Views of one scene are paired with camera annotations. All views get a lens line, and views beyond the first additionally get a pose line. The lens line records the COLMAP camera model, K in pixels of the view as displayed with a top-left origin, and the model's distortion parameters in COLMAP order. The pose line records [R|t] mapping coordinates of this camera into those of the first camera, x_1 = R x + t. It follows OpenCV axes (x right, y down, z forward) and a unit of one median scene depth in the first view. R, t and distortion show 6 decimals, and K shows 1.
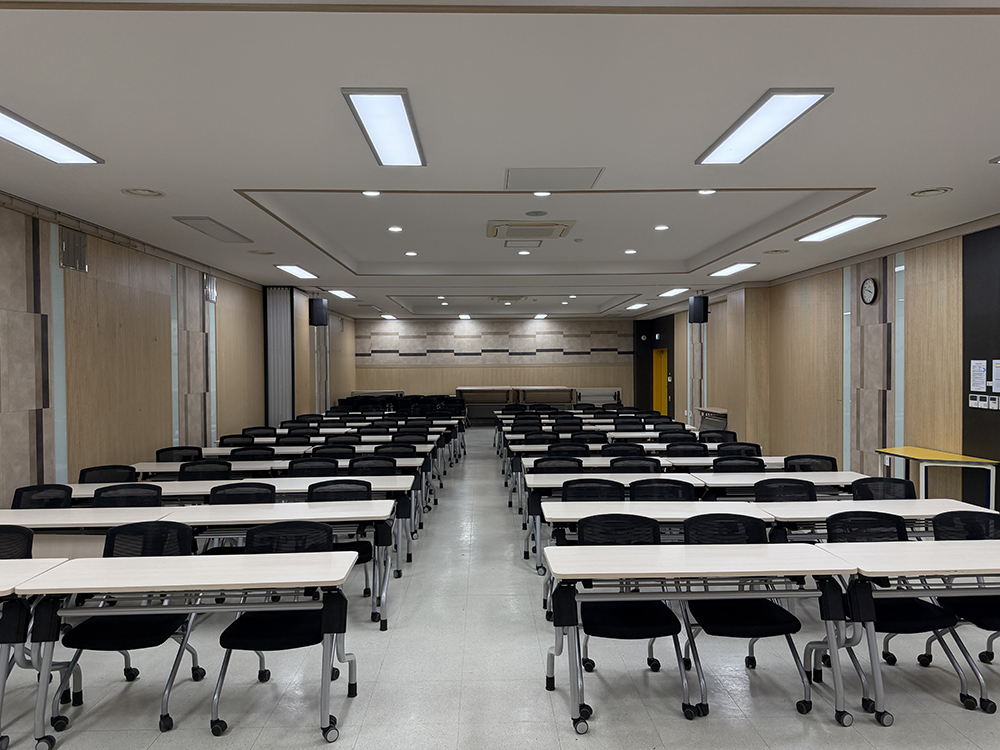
lens RADIAL K [[700.5, 0, 501.0], [0, 700.5, 374.0], [0, 0, 1]] dist [0.002692, -0.000017]
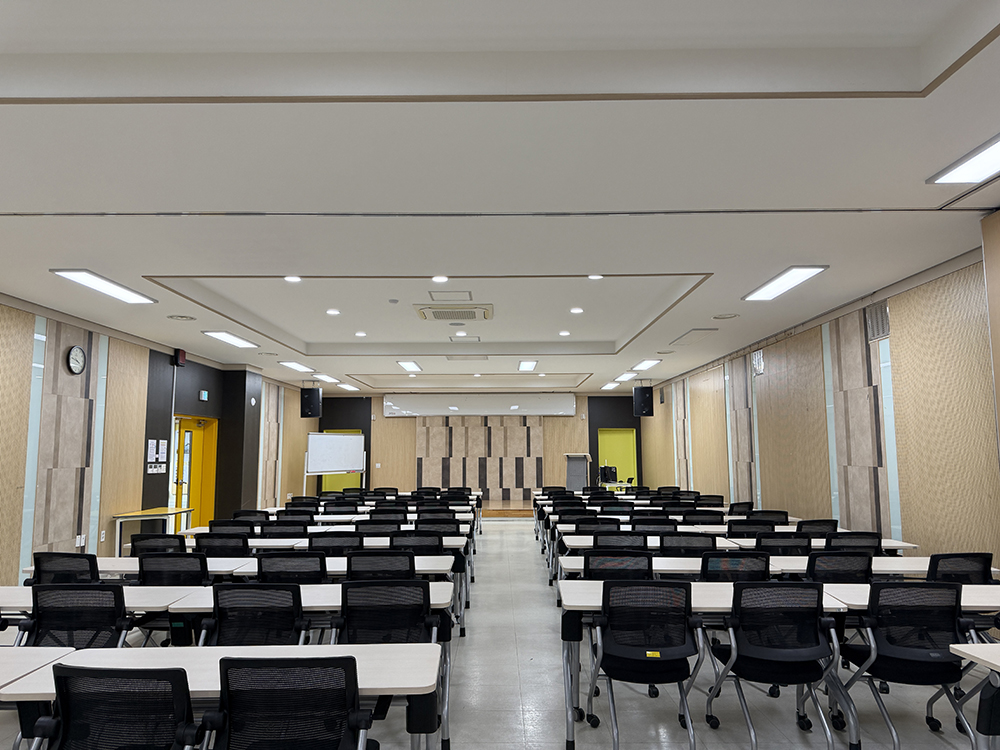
lens RADIAL K [[700.5, 0, 495.5], [0, 700.5, 386.1], [0, 0, 1]] dist [0.002692, -0.000017]
pose [[-0.999496, 0.014404, 0.028303, -0.048102], [0.012061, 0.996620, -0.081254, -0.003528], [-0.029378, -0.080872, -0.996291, 1.899402]]
